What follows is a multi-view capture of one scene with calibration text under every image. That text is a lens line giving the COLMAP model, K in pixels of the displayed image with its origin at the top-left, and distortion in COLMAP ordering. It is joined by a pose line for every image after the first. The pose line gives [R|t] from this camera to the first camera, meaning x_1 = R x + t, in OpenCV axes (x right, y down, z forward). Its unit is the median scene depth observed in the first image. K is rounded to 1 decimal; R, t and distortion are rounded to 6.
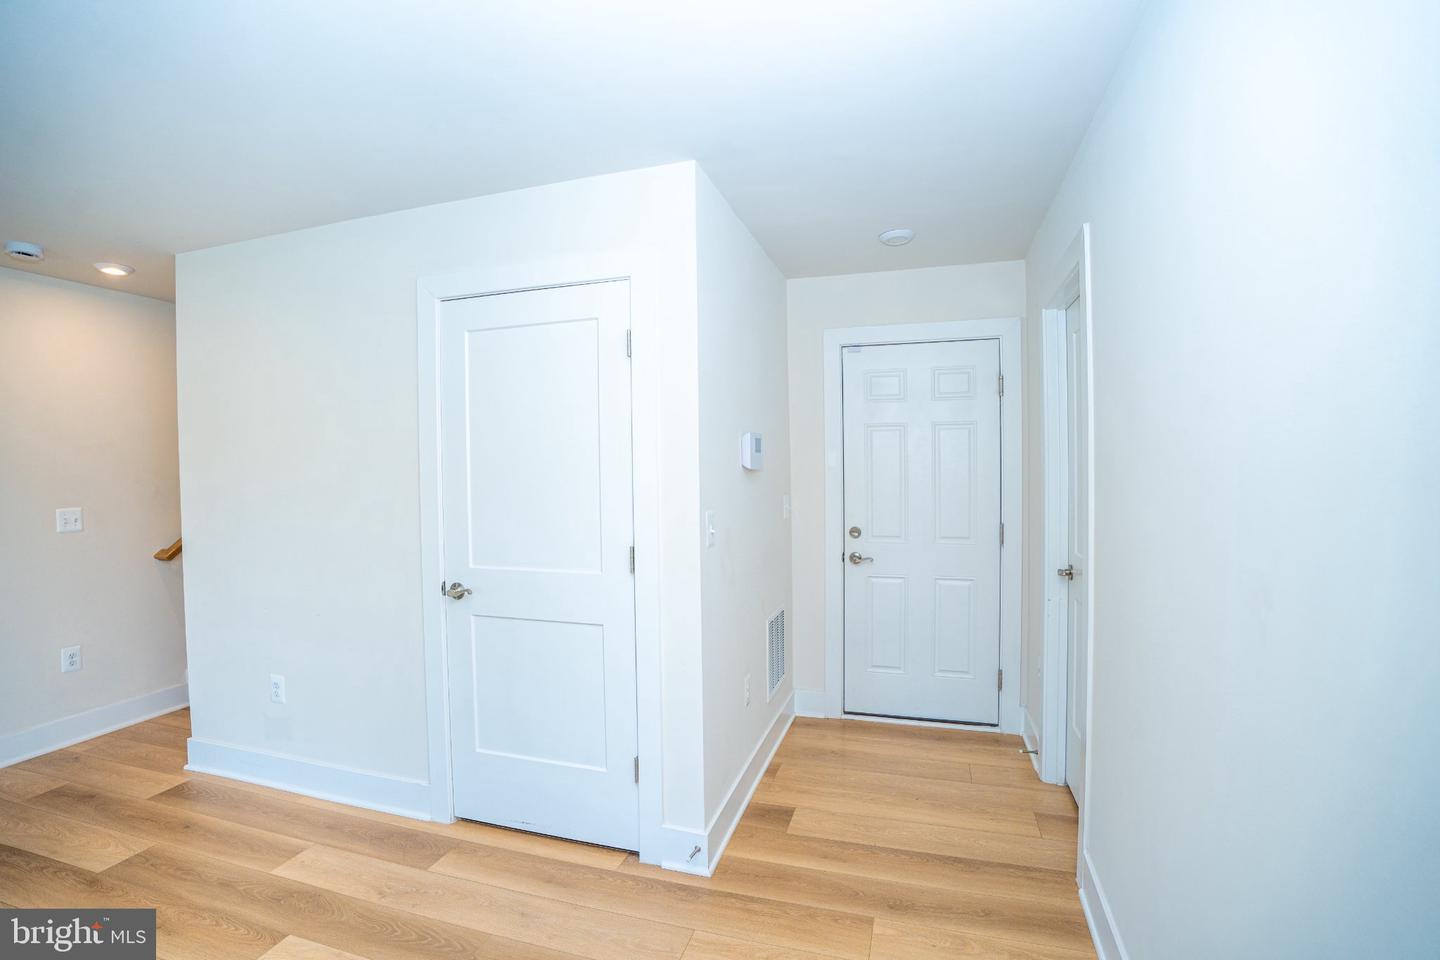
lens RADIAL K [[681.2, 0, 720.0], [0, 681.2, 480.0], [0, 0, 1]] dist [-0.066961, 0.020352]
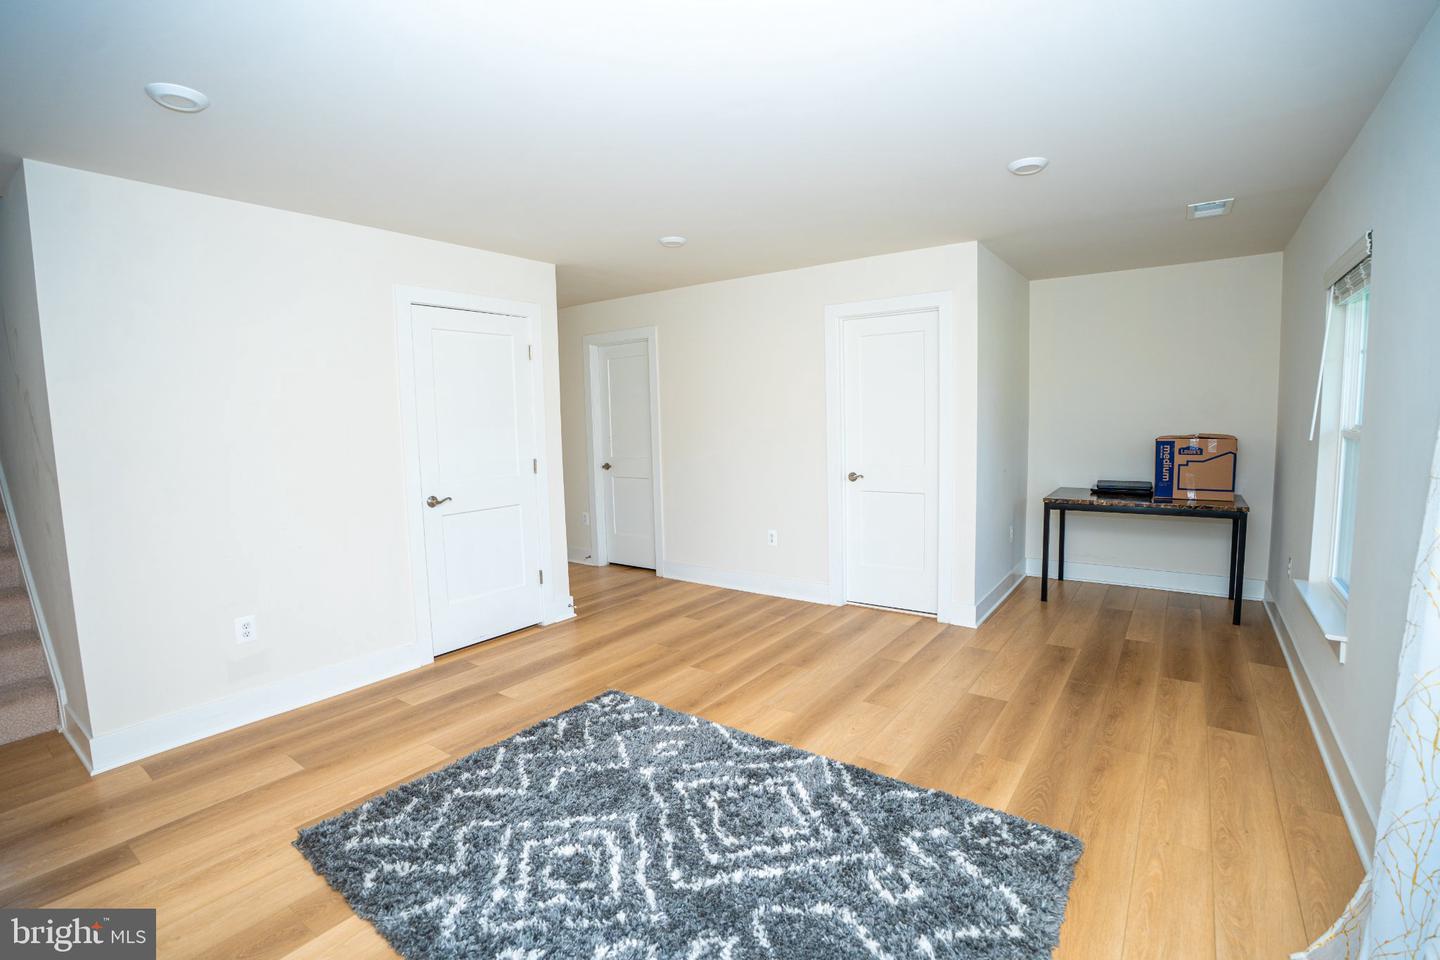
lens RADIAL K [[664.8, 0, 720.0], [0, 664.8, 480.0], [0, 0, 1]] dist [-0.068888, 0.022576]
pose [[0.324402, -0.092809, 0.941355, -1.534286], [0.044652, 0.995568, 0.082766, 0.022667], [-0.944865, 0.015184, 0.327109, -0.084432]]
